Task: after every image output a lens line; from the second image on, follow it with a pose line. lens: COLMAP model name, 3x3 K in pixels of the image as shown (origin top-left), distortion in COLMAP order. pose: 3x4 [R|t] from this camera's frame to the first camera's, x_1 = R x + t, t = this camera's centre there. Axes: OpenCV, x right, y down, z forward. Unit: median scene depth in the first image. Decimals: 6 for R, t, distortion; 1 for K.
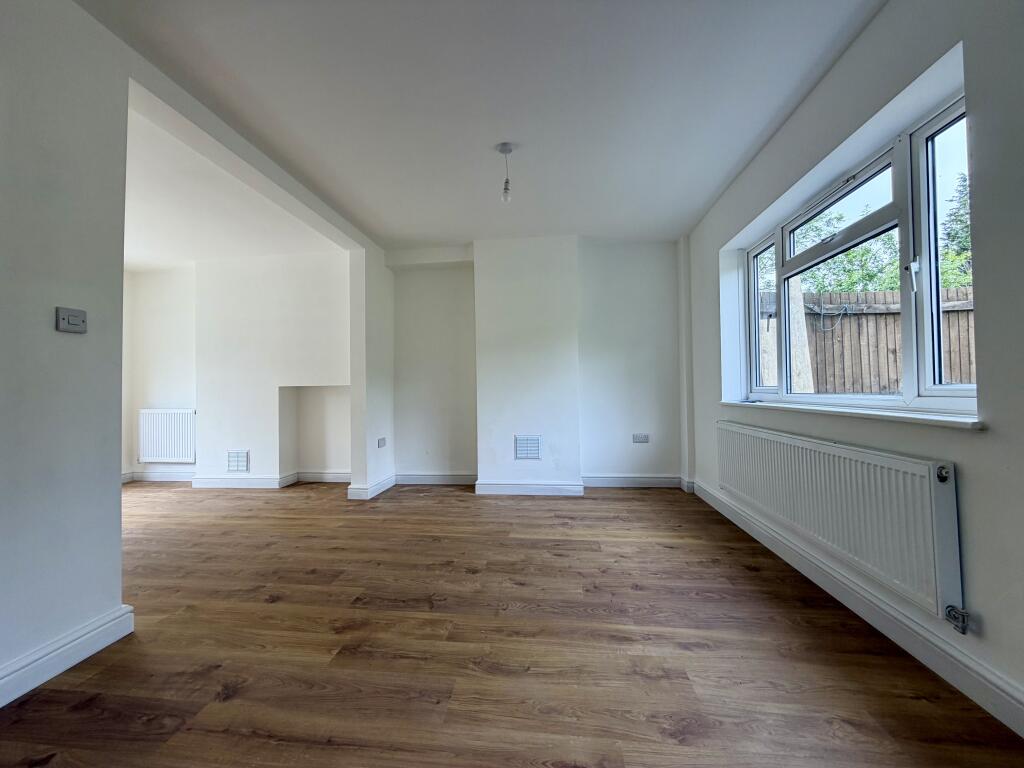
lens RADIAL K [[411.2, 0, 507.8], [0, 411.2, 383.5], [0, 0, 1]] dist [0.000445, 0.000063]
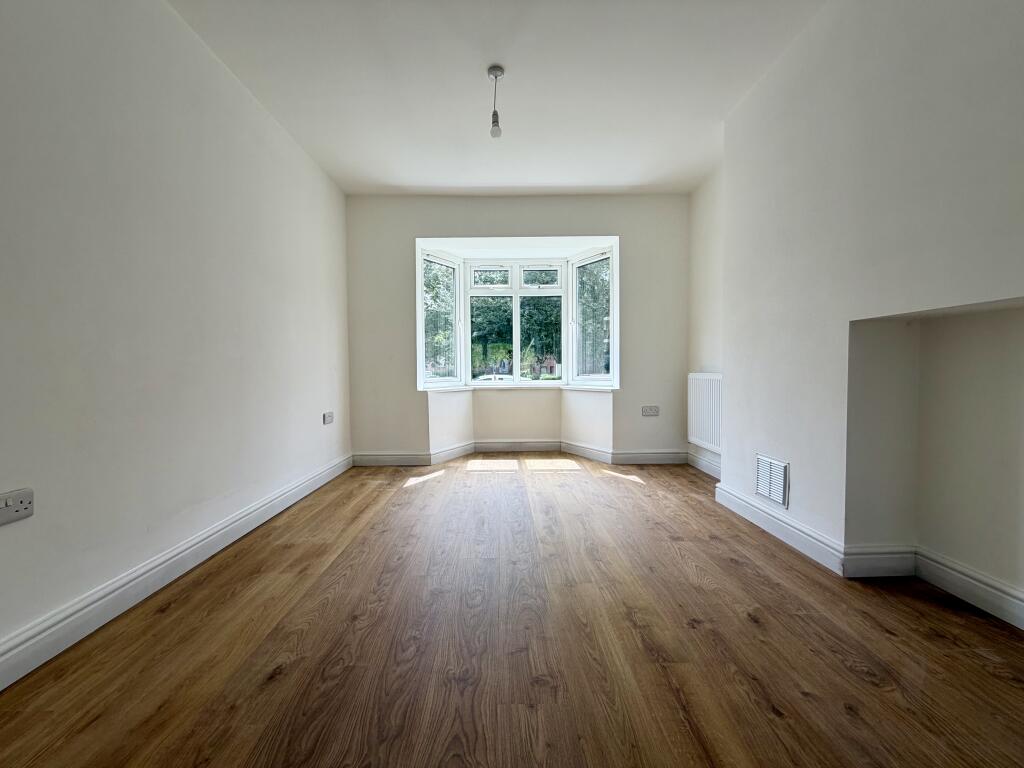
lens RADIAL K [[411.2, 0, 507.8], [0, 411.2, 383.5], [0, 0, 1]] dist [0.000445, 0.000063]
pose [[0.121111, 0.047530, -0.991500, -0.403402], [0.021952, 0.998480, 0.050546, 0.078839], [0.992396, -0.027887, 0.119884, 1.237221]]
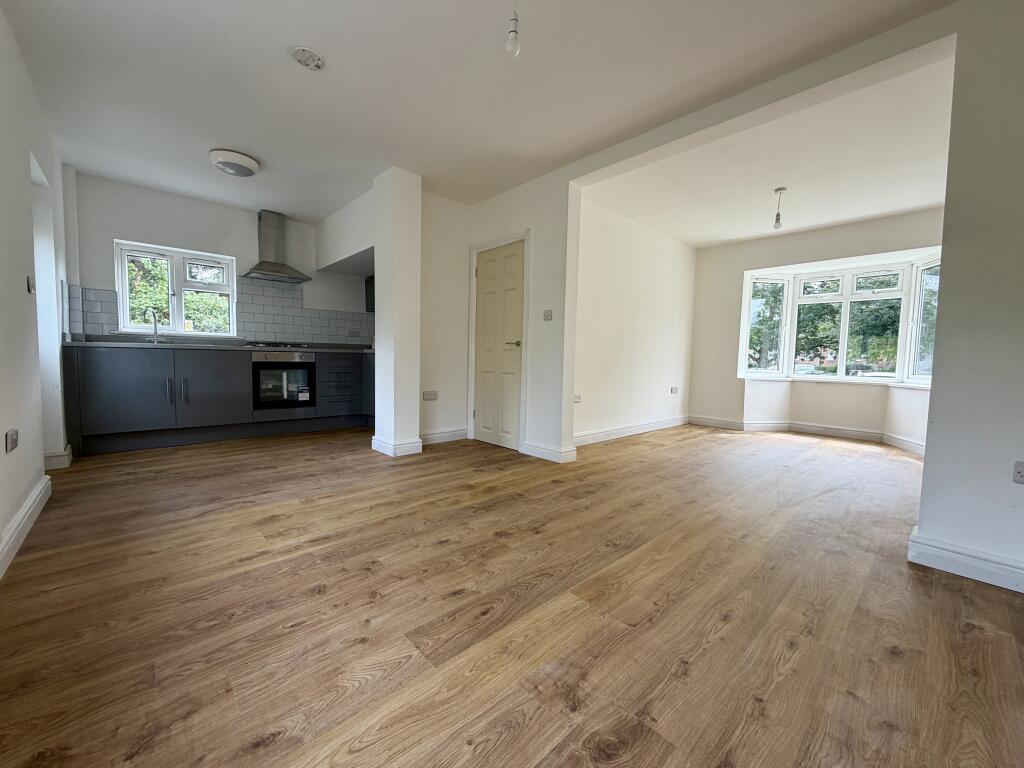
lens RADIAL K [[411.2, 0, 507.8], [0, 411.2, 383.5], [0, 0, 1]] dist [0.000445, 0.000063]
pose [[-0.655019, 0.050473, -0.753925, 0.599431], [0.000290, 0.997783, 0.066546, 0.056540], [0.755612, 0.043370, -0.653582, 1.634145]]
